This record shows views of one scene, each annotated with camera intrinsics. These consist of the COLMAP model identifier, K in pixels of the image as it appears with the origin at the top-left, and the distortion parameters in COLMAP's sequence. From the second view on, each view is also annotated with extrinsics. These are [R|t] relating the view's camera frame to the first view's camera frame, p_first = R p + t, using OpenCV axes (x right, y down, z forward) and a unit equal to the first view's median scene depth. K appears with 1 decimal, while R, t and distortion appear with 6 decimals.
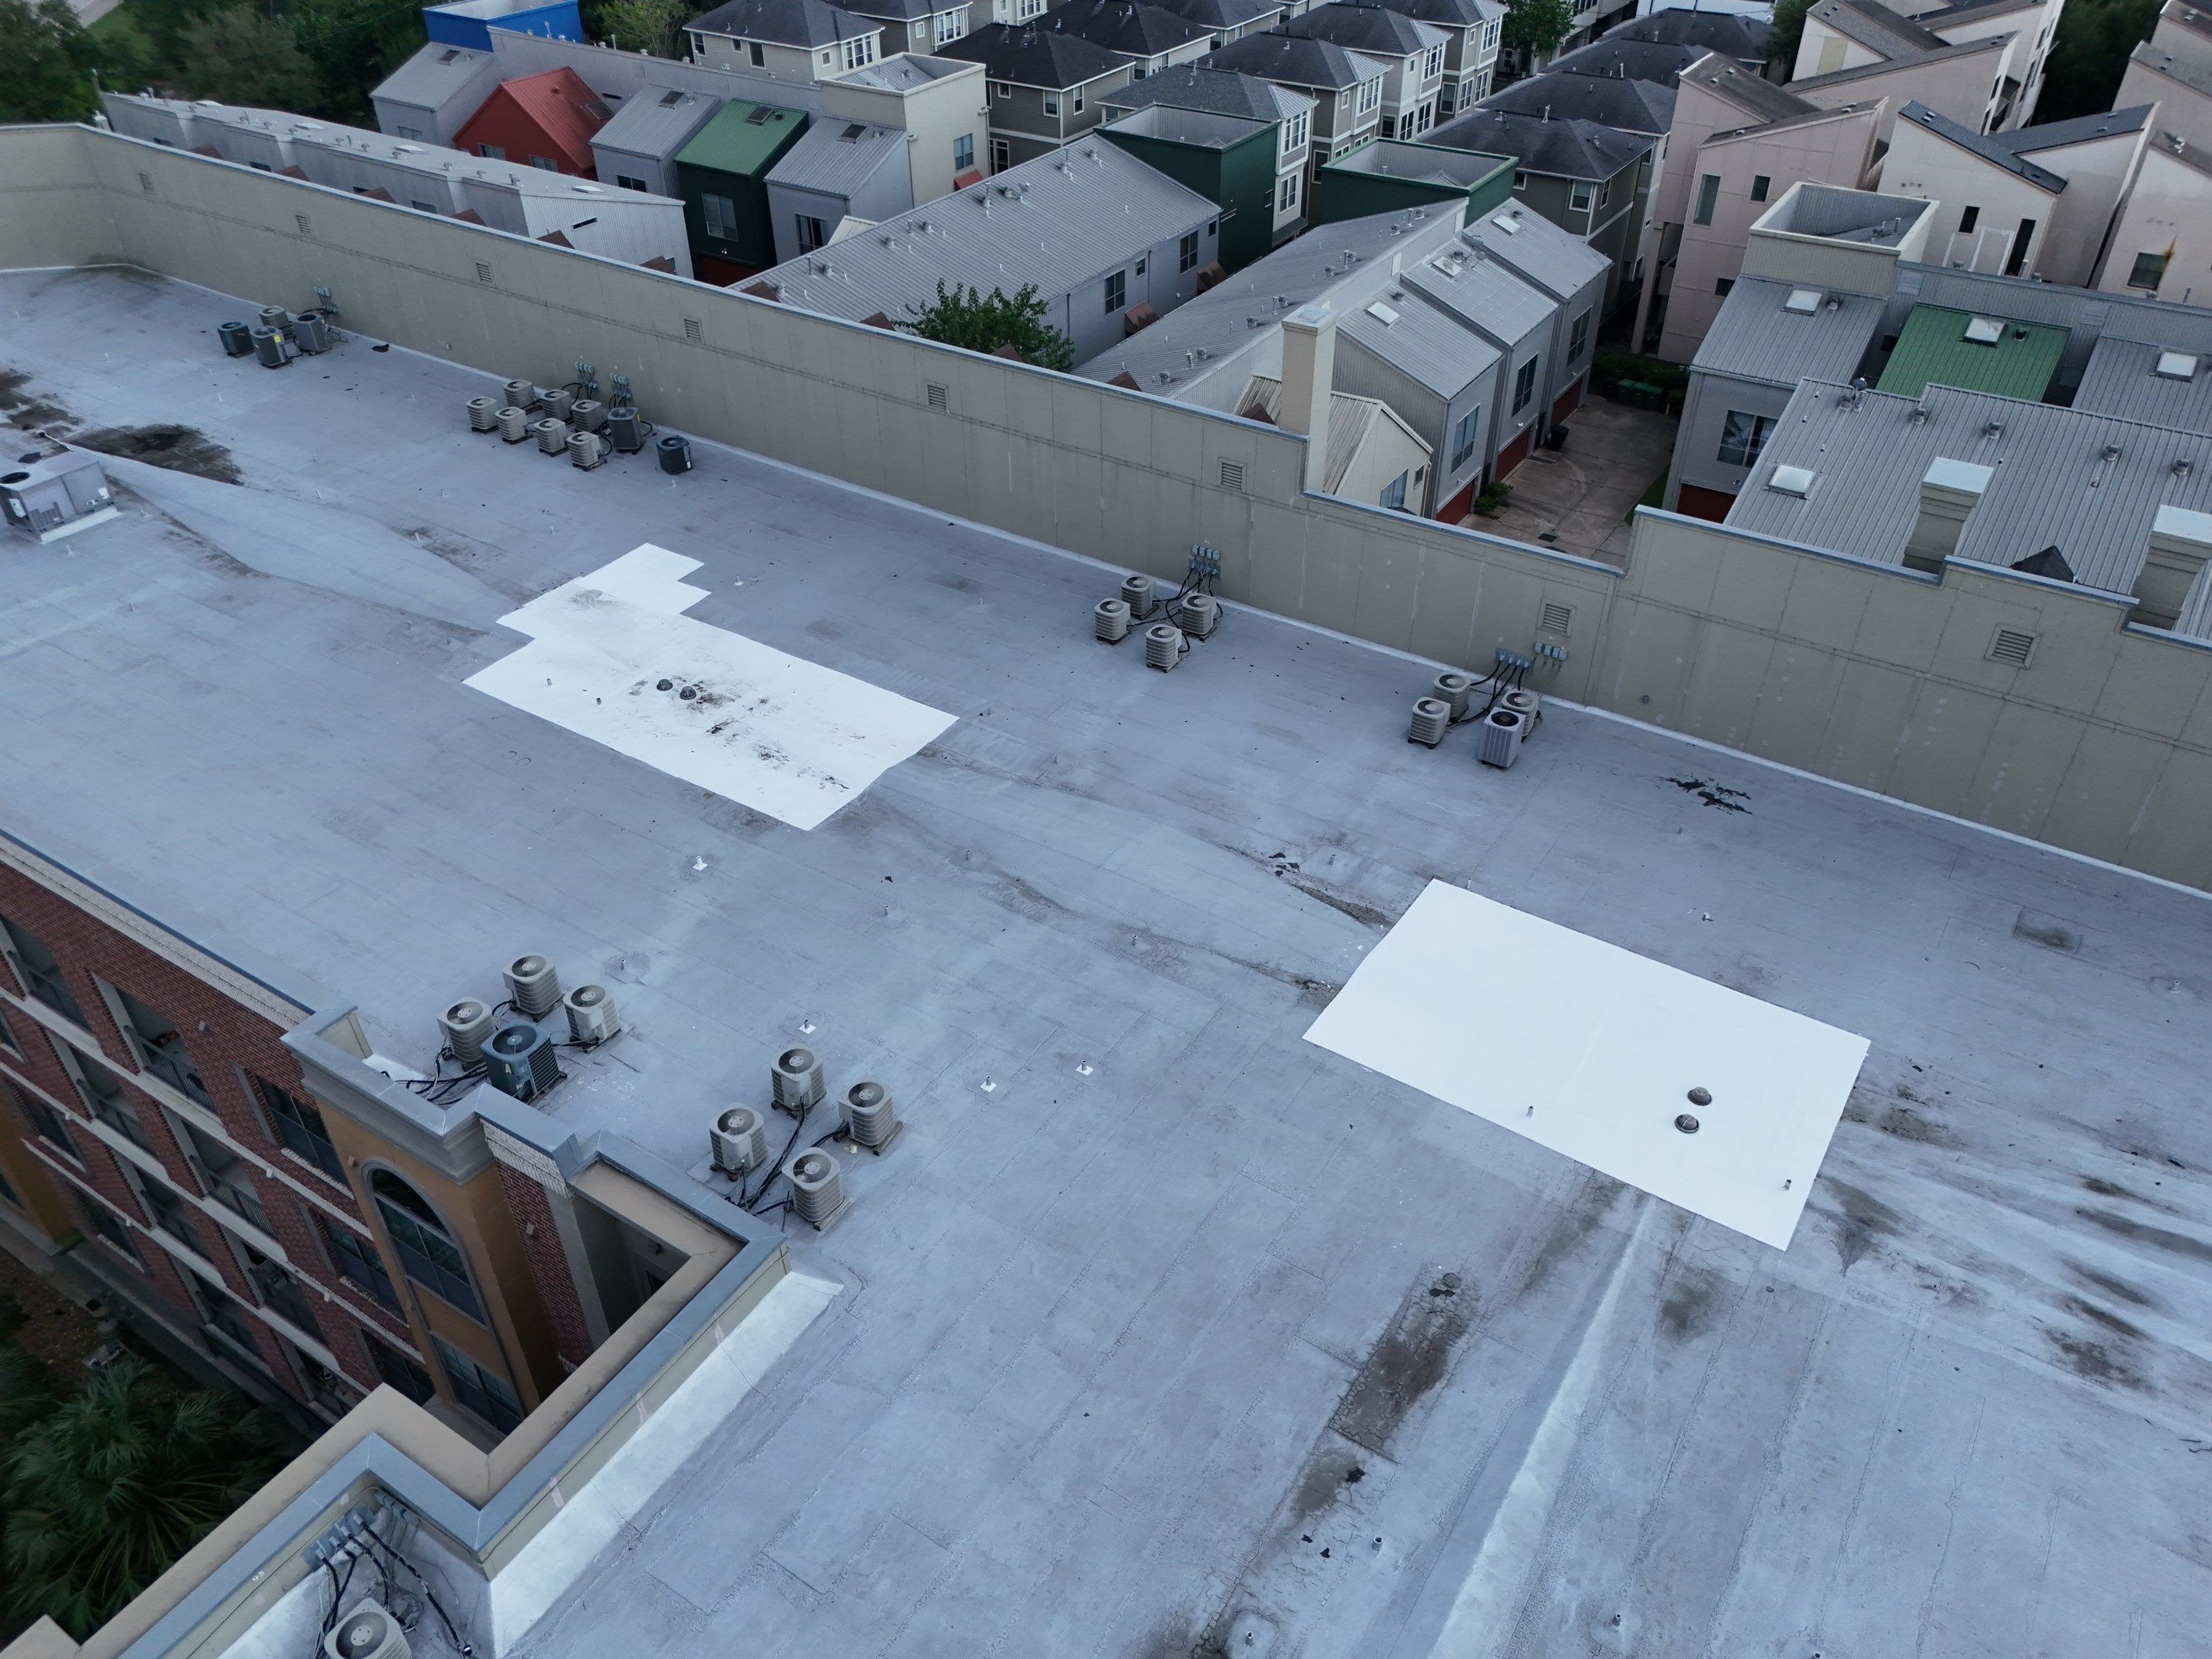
lens RADIAL K [[1627.9, 0, 1111.5], [0, 1627.9, 827.7], [0, 0, 1]] dist [0.061862, -0.051916]
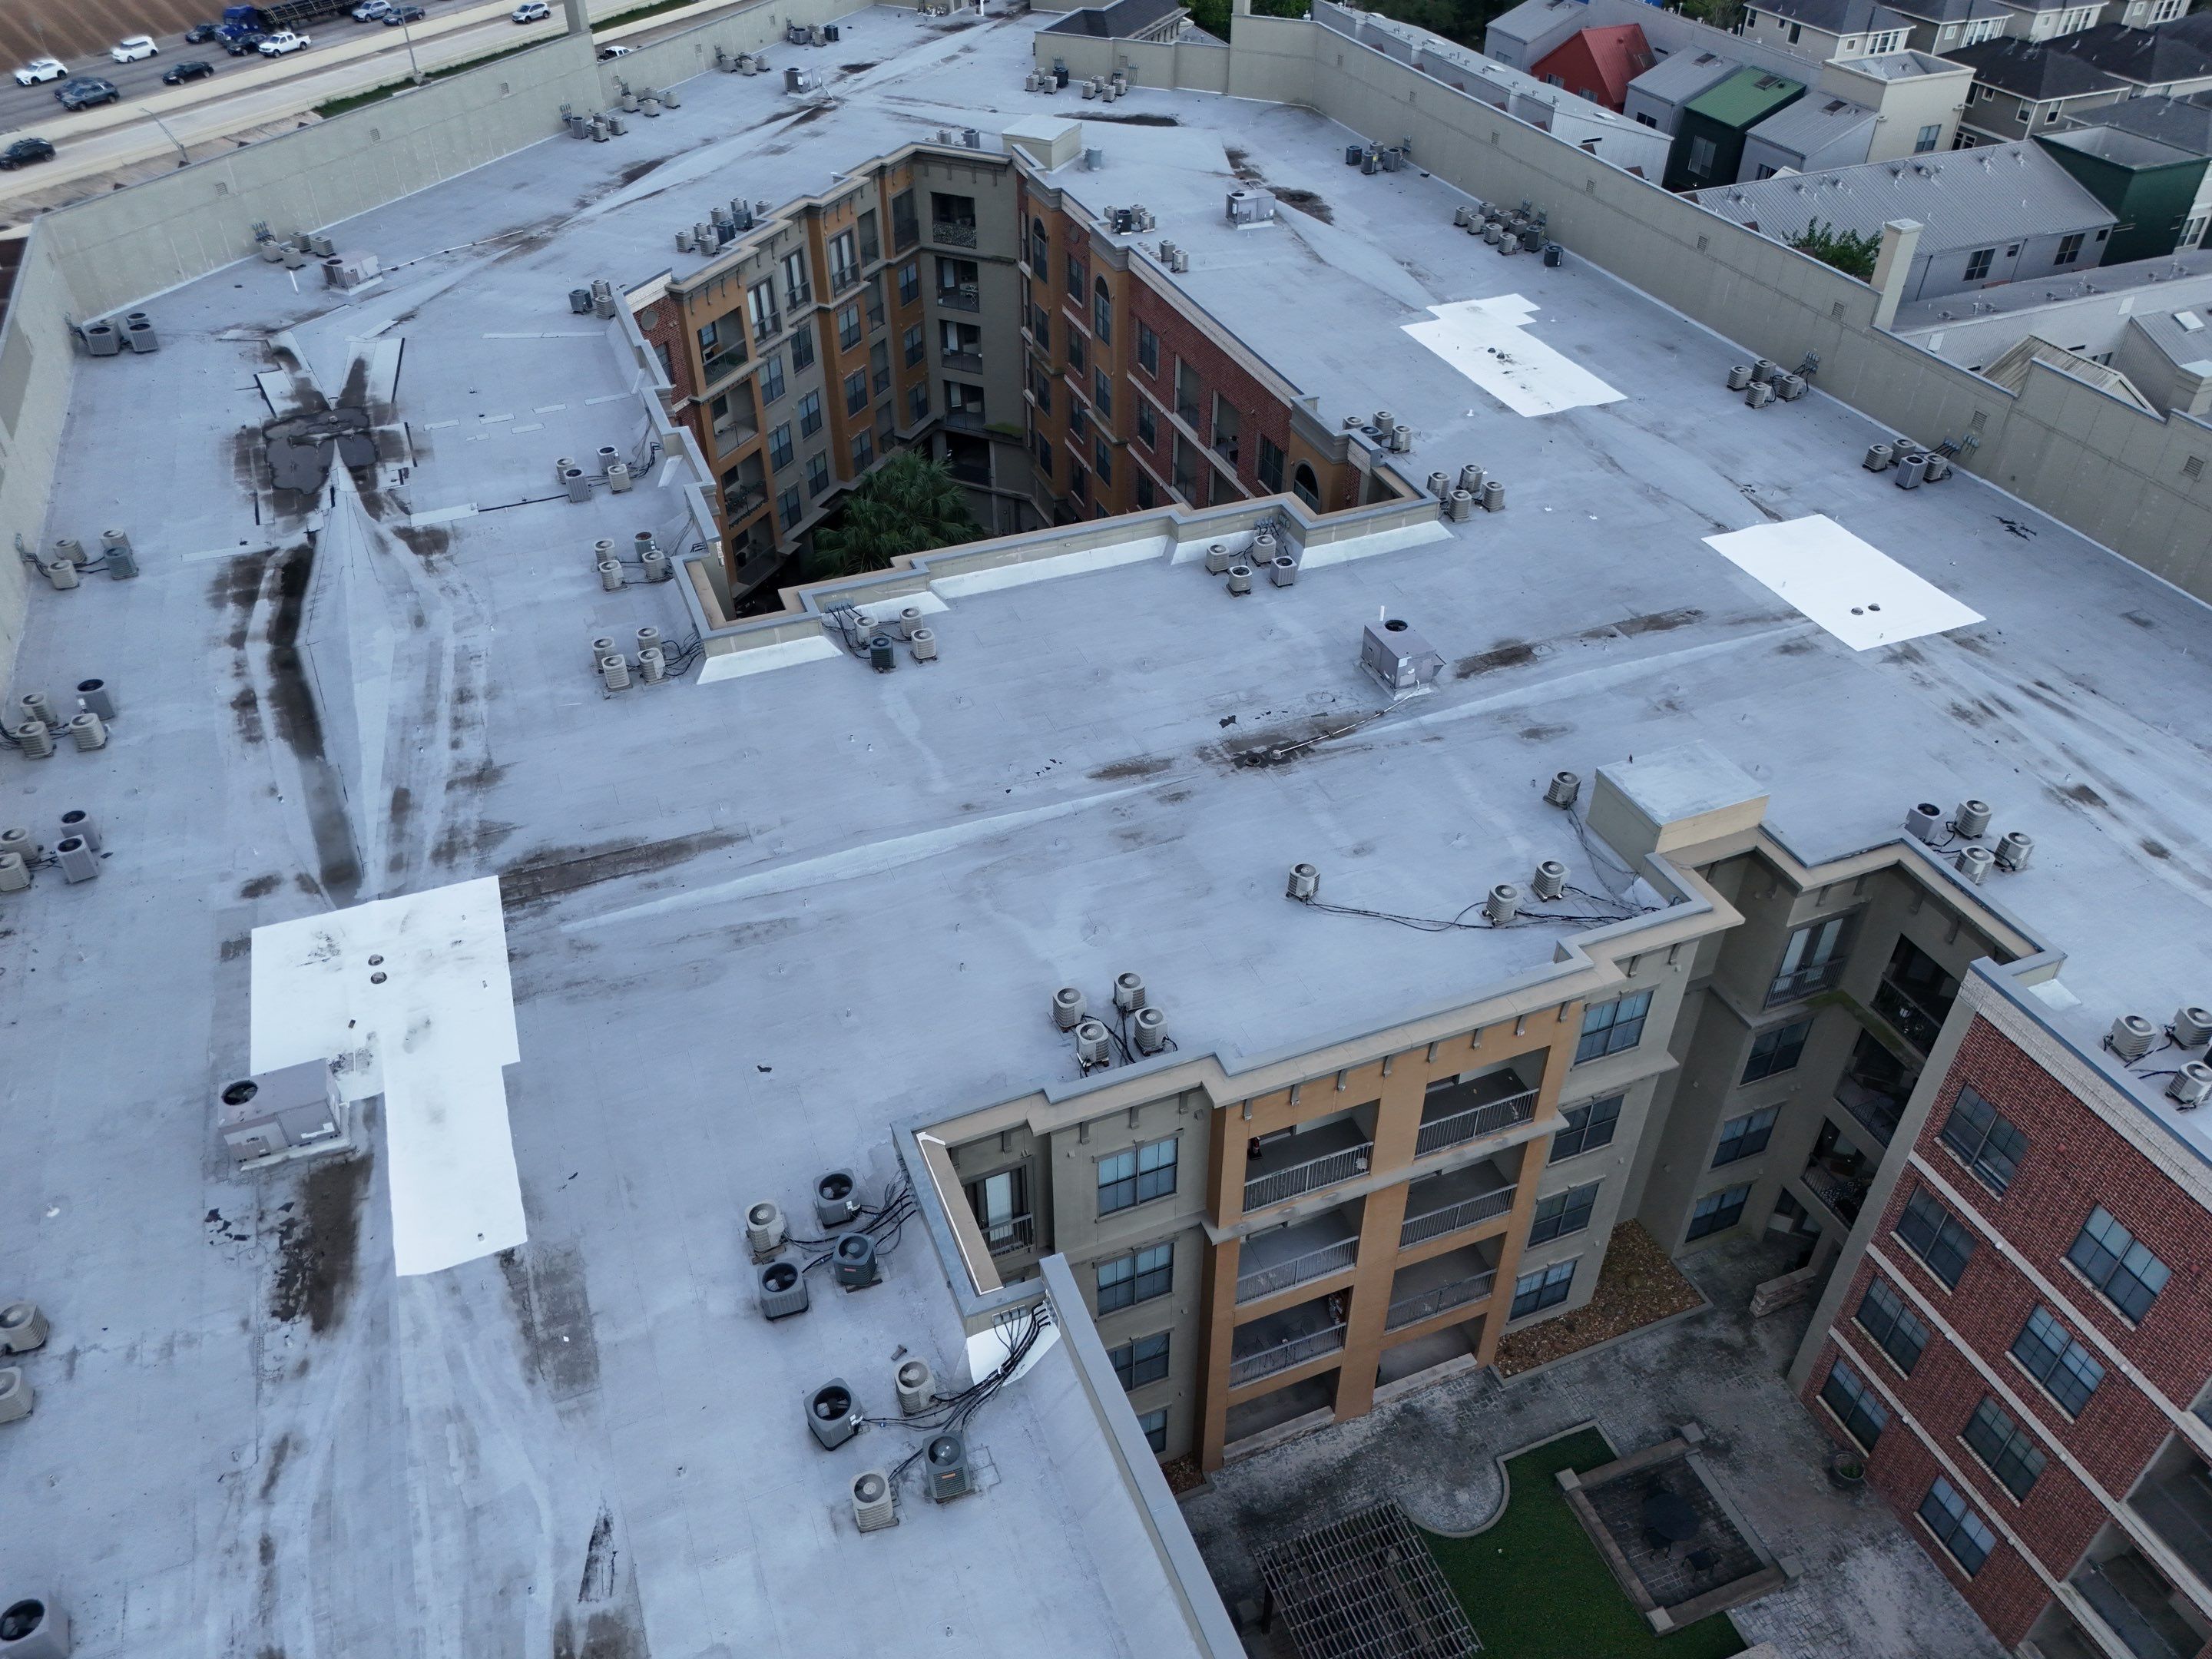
lens RADIAL K [[1627.9, 0, 1111.5], [0, 1627.9, 827.7], [0, 0, 1]] dist [0.061862, -0.051916]
pose [[0.818177, 0.363548, -0.445443, 0.409922], [-0.352415, 0.929228, 0.111081, 0.363085], [0.454301, 0.066097, 0.888393, -0.854583]]
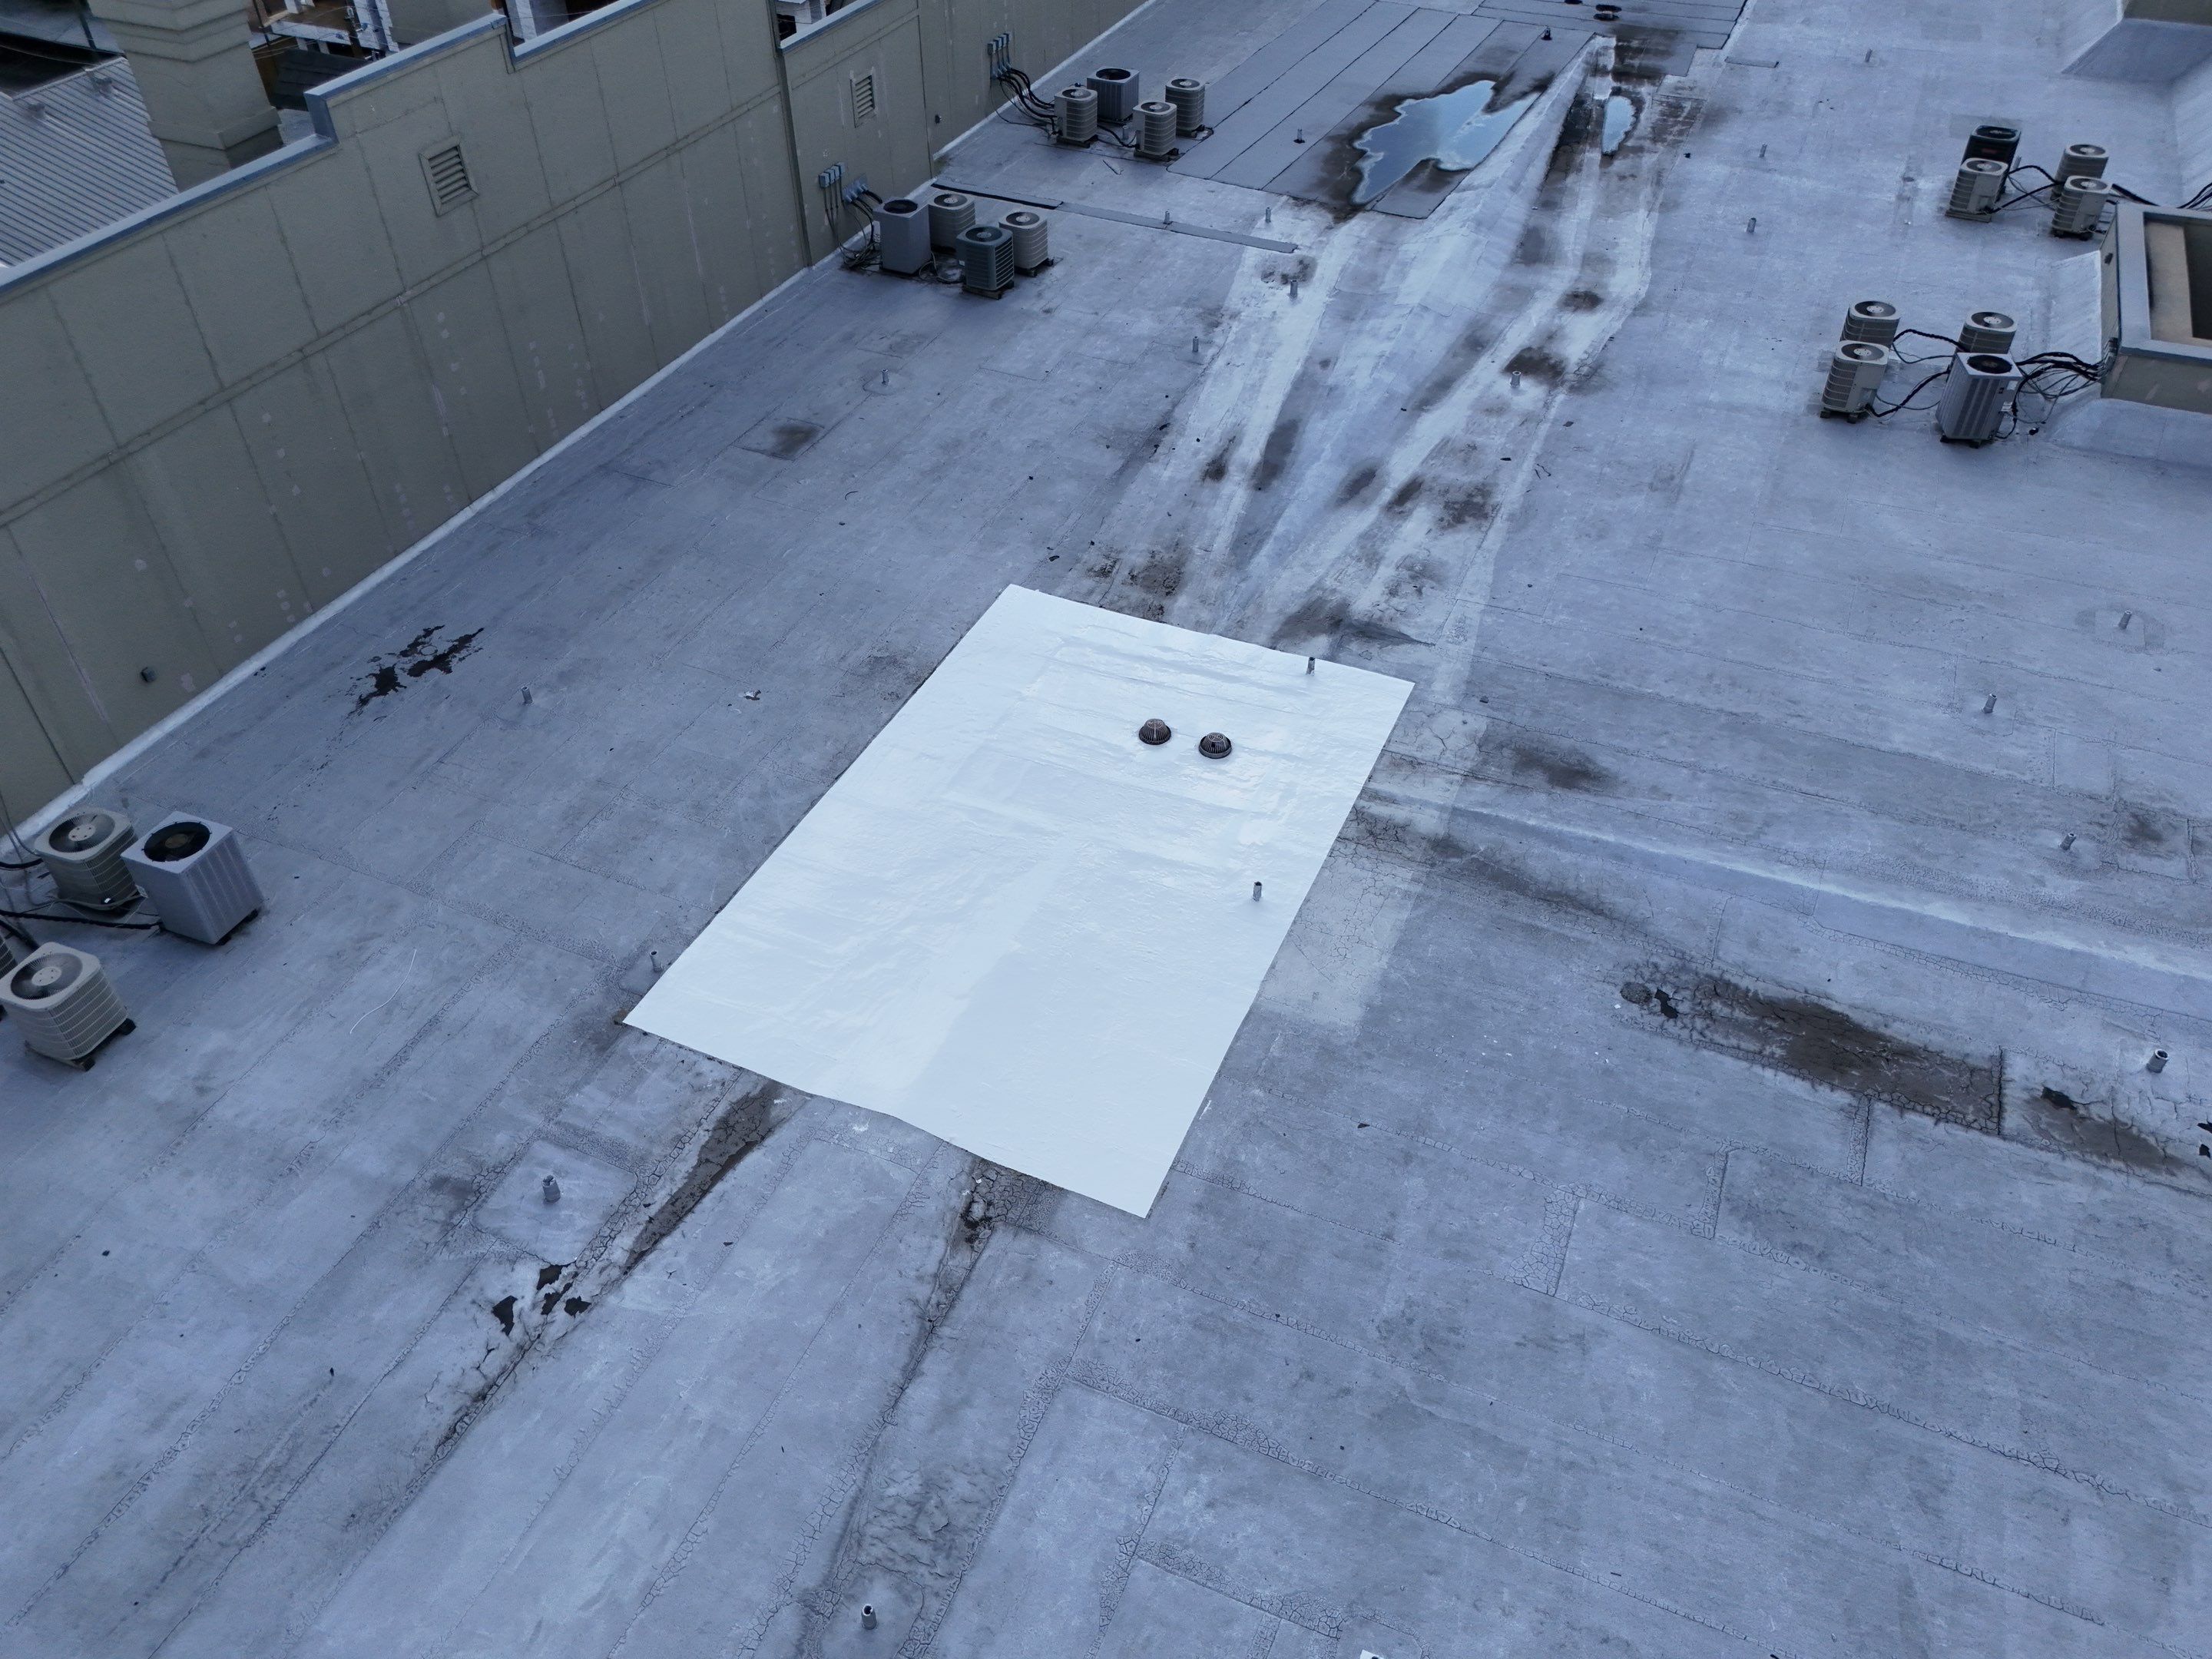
lens RADIAL K [[1627.9, 0, 1111.5], [0, 1627.9, 827.7], [0, 0, 1]] dist [0.061862, -0.051916]
pose [[-0.167482, -0.650899, 0.740459, -0.116060], [0.599319, 0.529135, 0.600693, -0.161783], [-0.782794, 0.544377, 0.301476, 0.572858]]
